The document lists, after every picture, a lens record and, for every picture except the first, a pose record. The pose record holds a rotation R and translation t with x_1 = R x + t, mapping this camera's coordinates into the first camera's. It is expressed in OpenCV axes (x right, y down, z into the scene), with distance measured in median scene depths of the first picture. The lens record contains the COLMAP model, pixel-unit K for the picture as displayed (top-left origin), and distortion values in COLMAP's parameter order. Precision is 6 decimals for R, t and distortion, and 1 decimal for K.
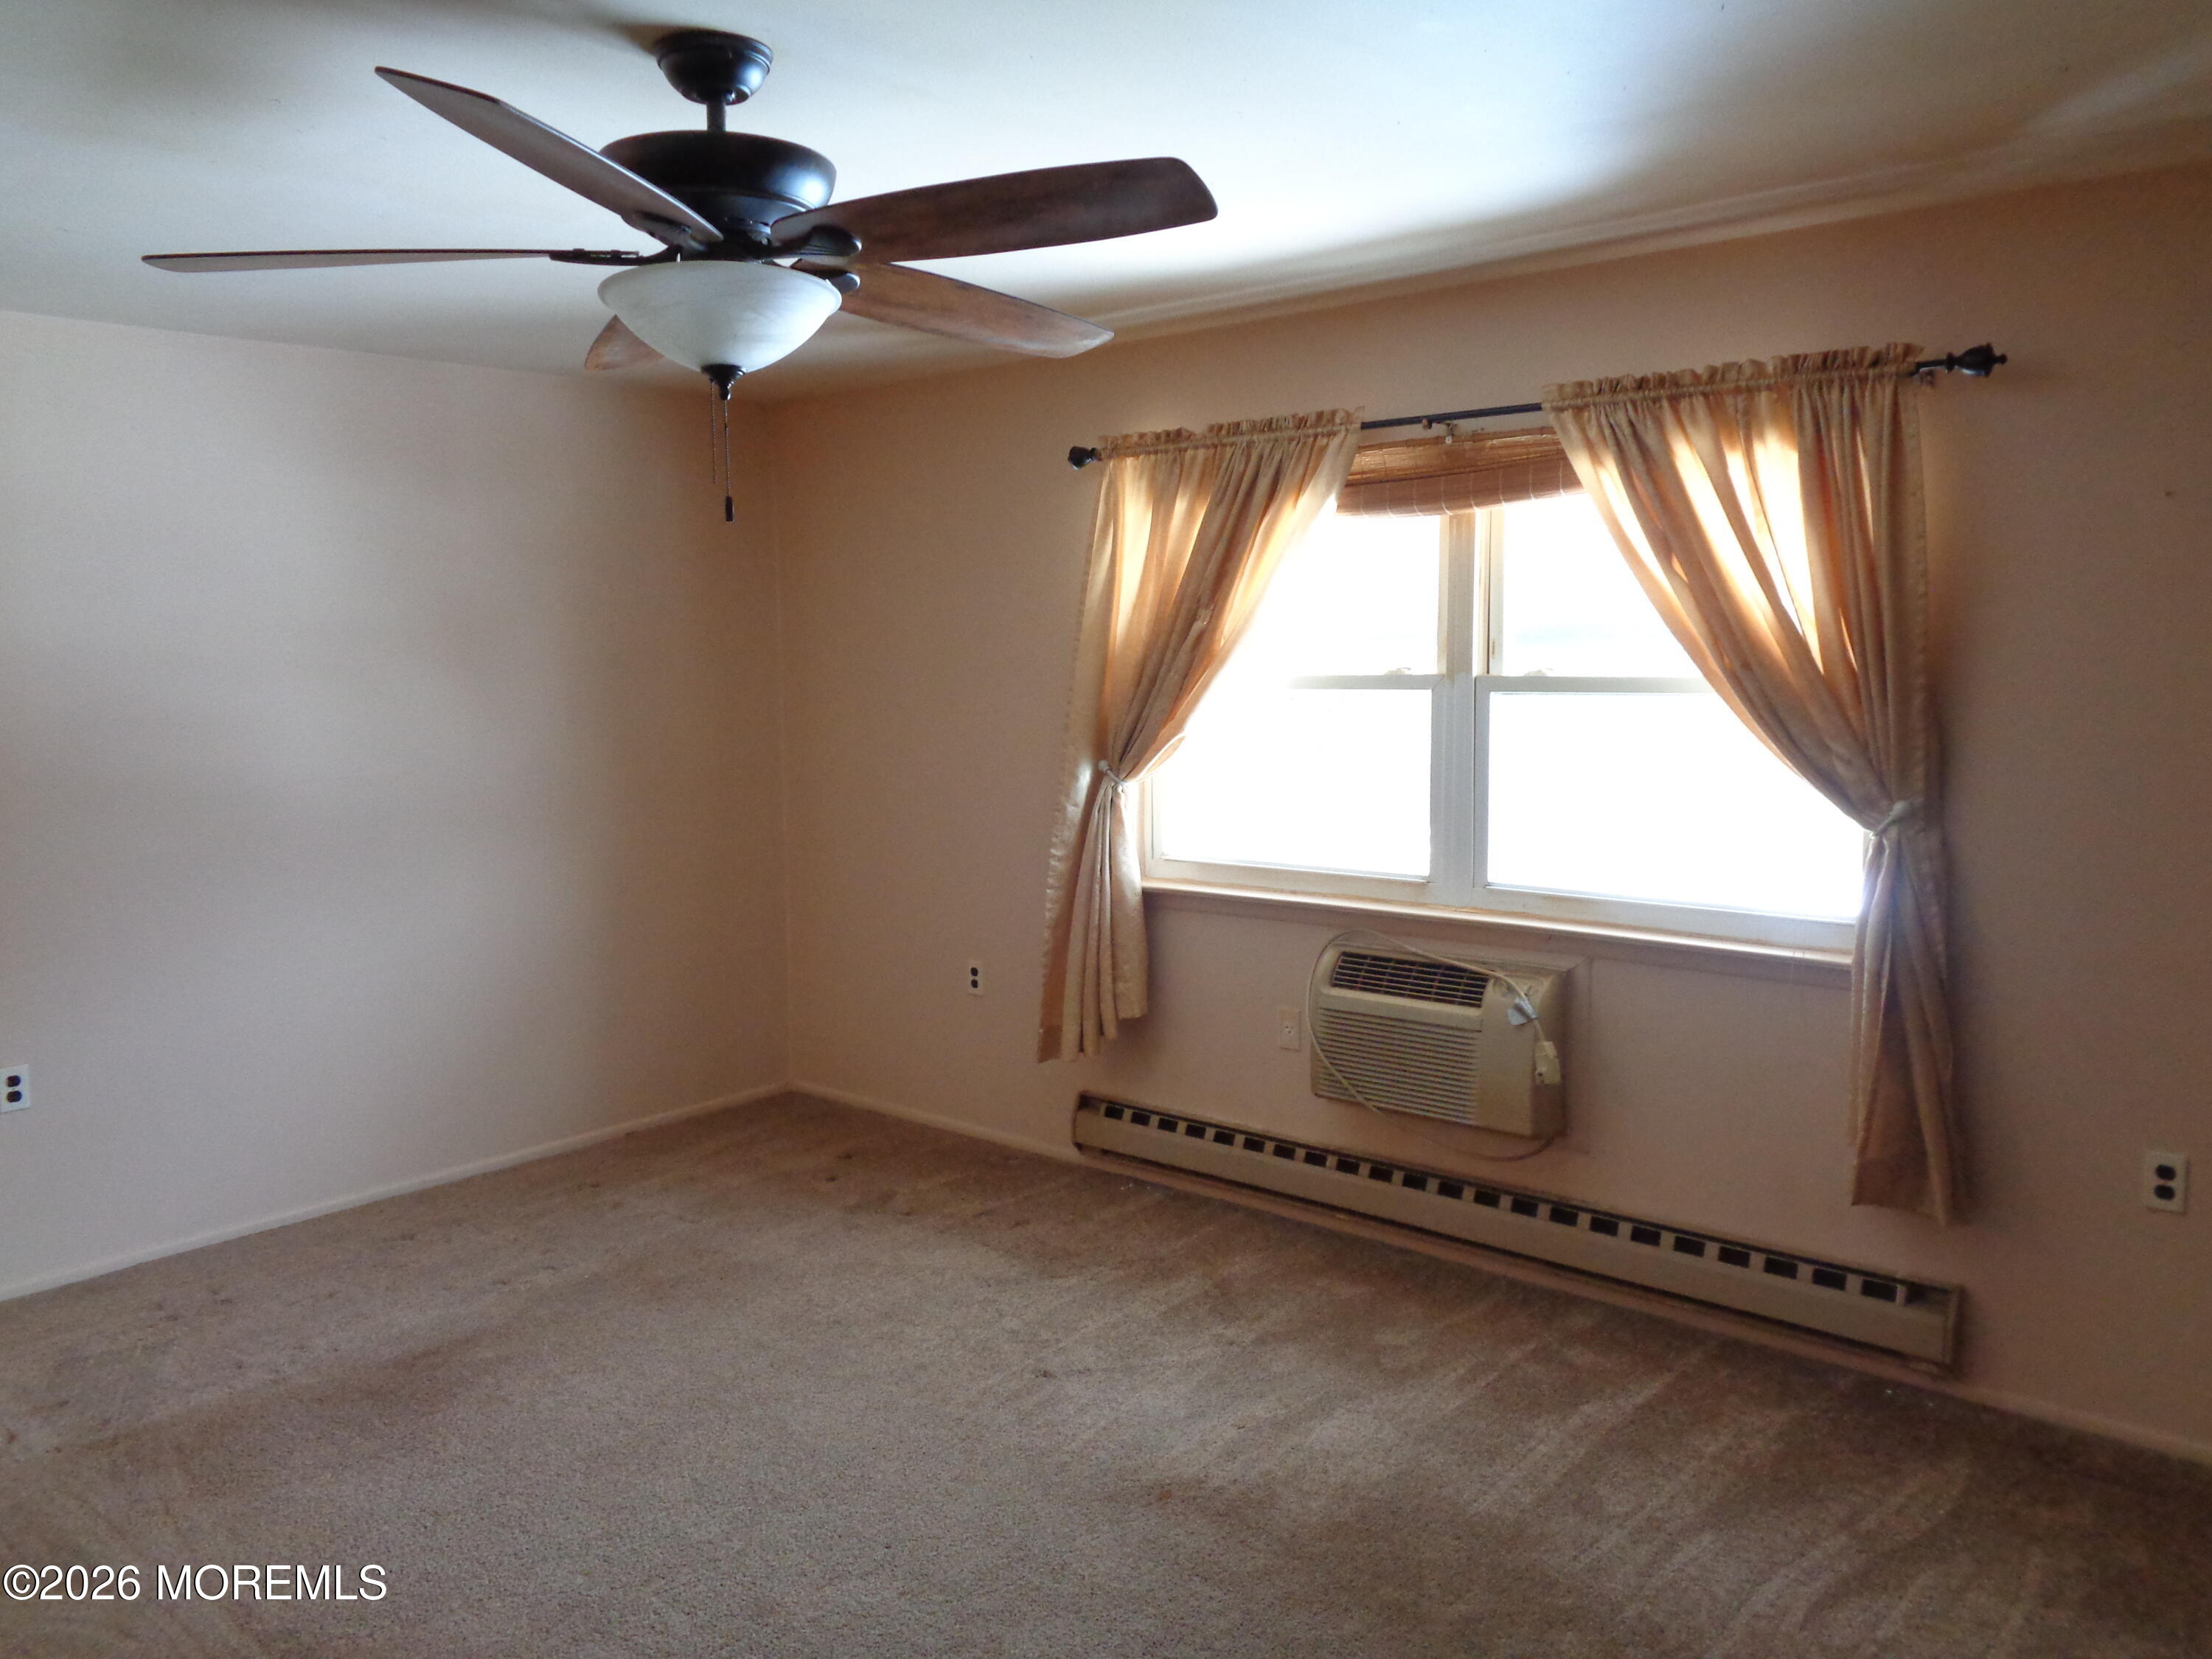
lens RADIAL K [[1658.8, 0, 1106.0], [0, 1658.8, 829.5], [0, 0, 1]] dist [-0.005241, 0.006638]
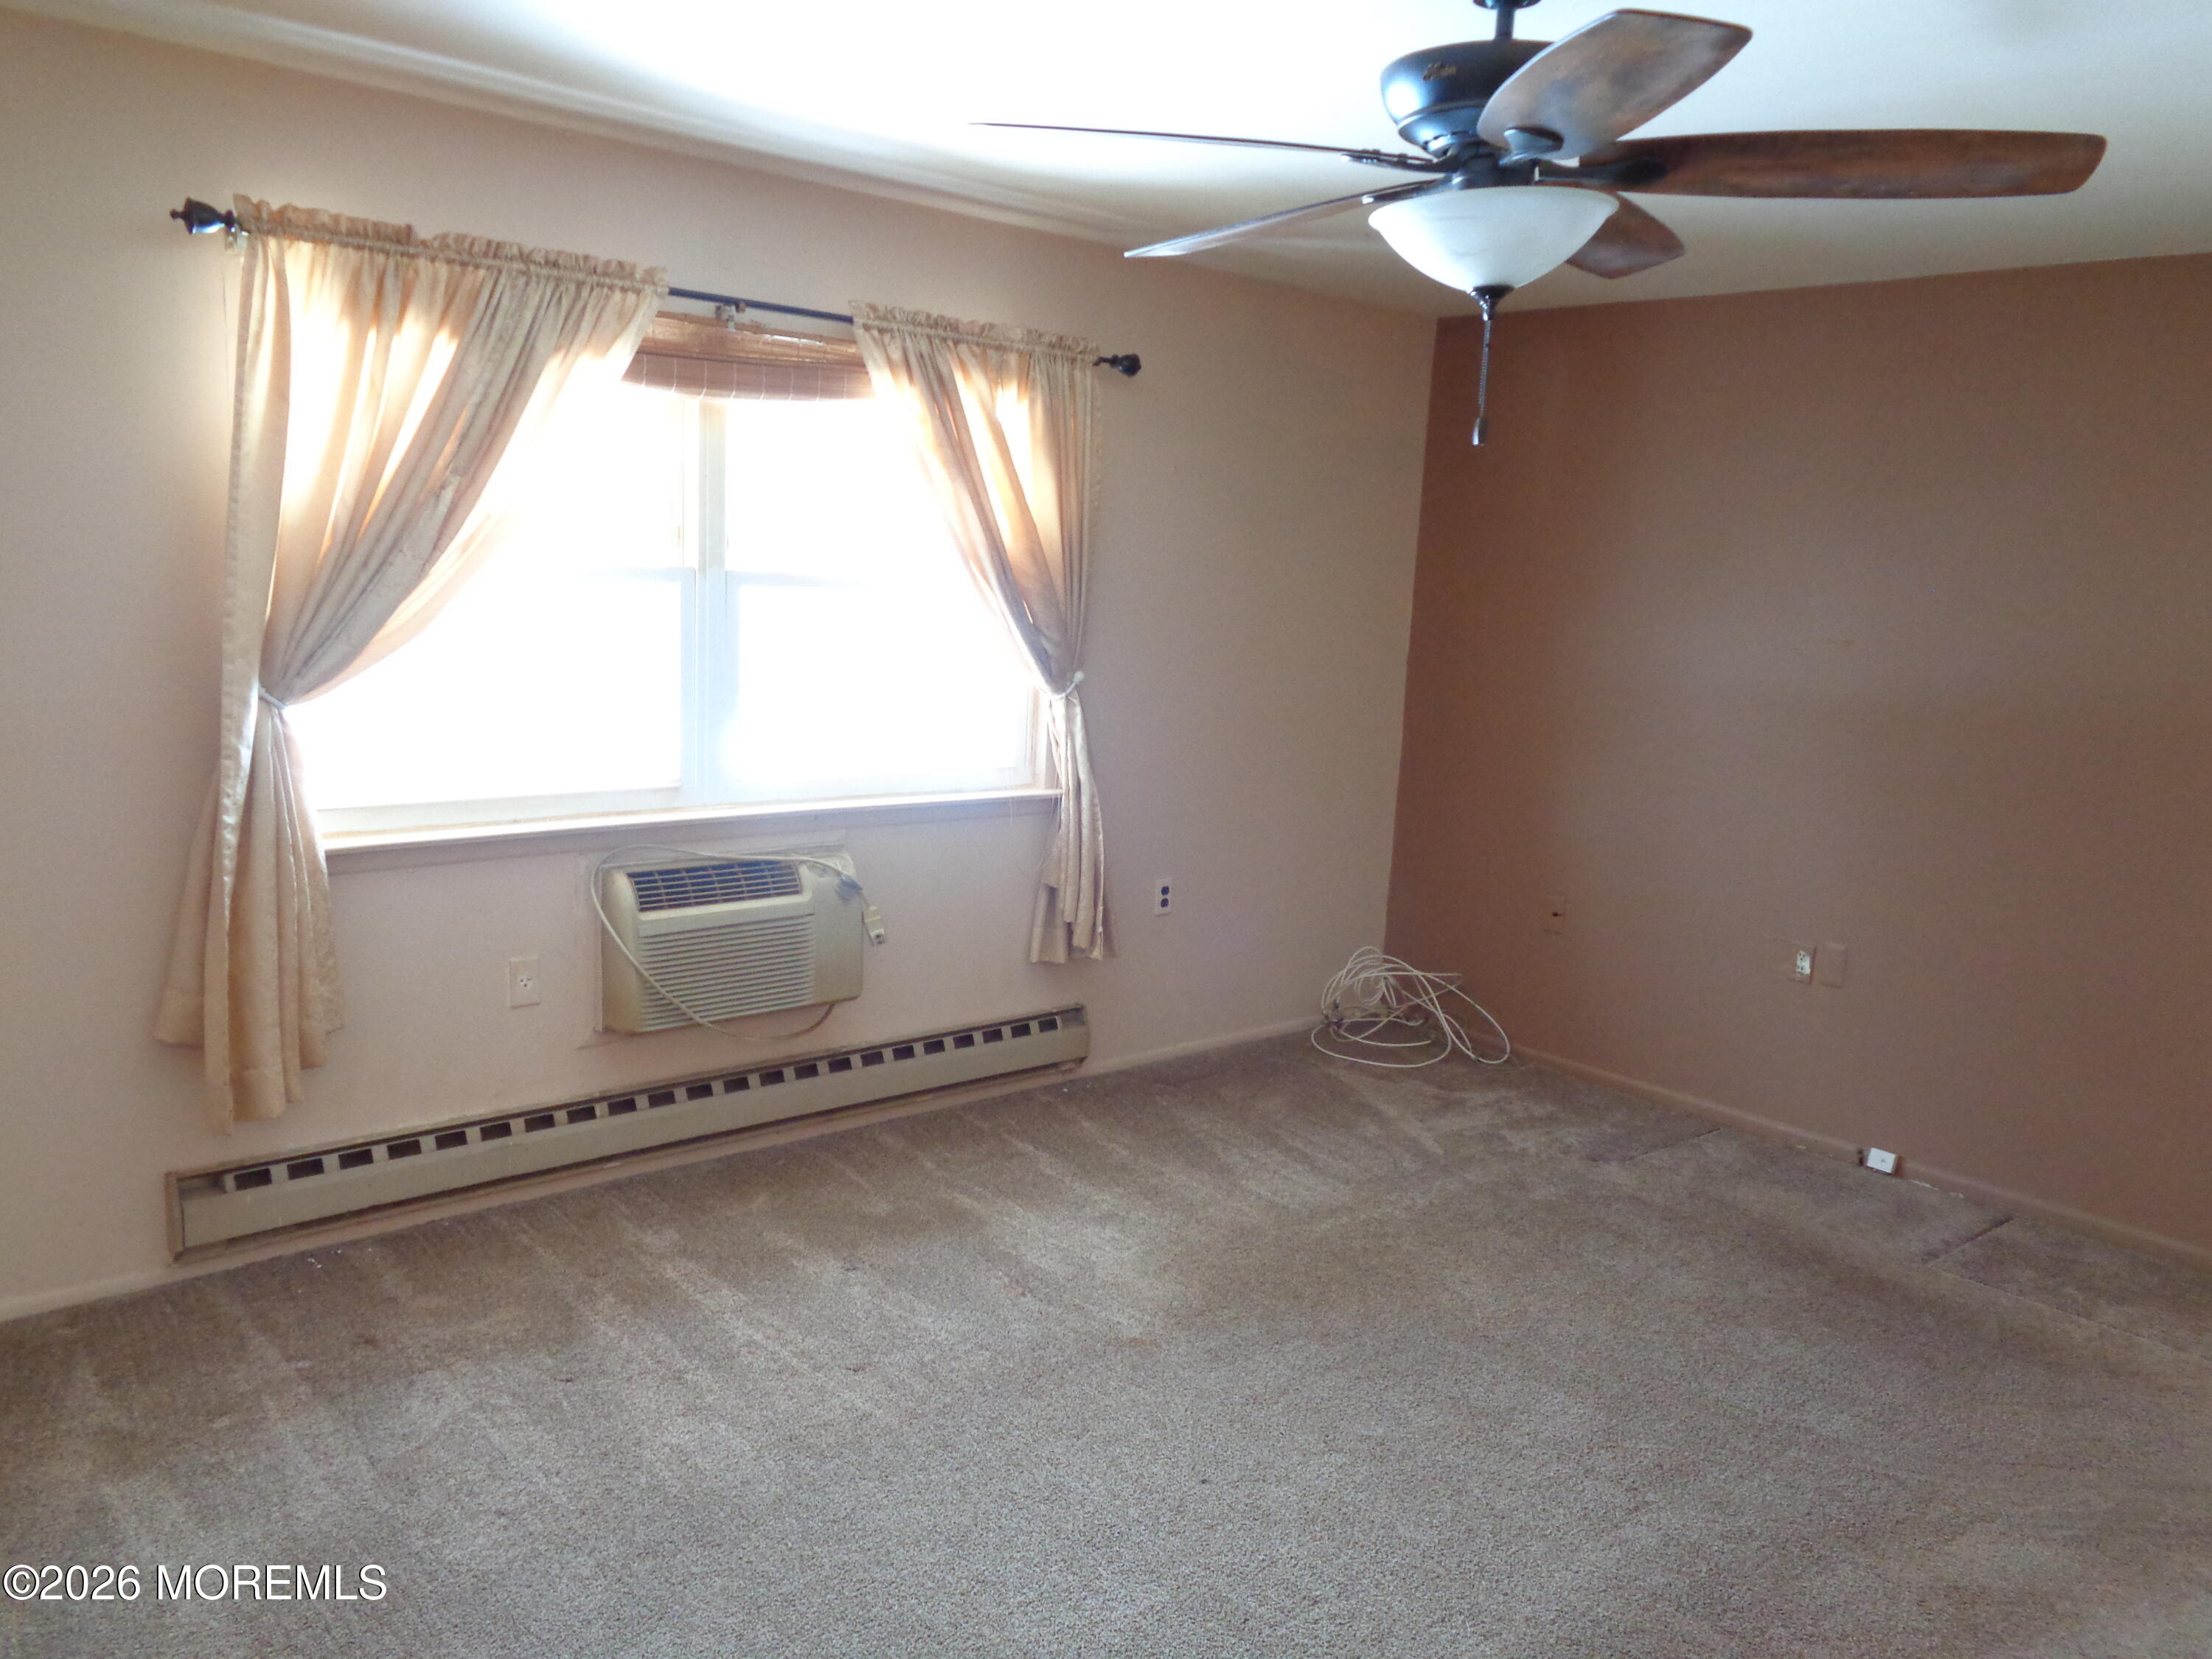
lens RADIAL K [[1658.8, 0, 1106.0], [0, 1658.8, 829.5], [0, 0, 1]] dist [-0.005241, 0.006638]
pose [[0.124025, -0.142827, 0.981946, -0.748480], [0.058963, 0.988899, 0.136391, -0.061175], [-0.990526, 0.040982, 0.131069, 0.655151]]
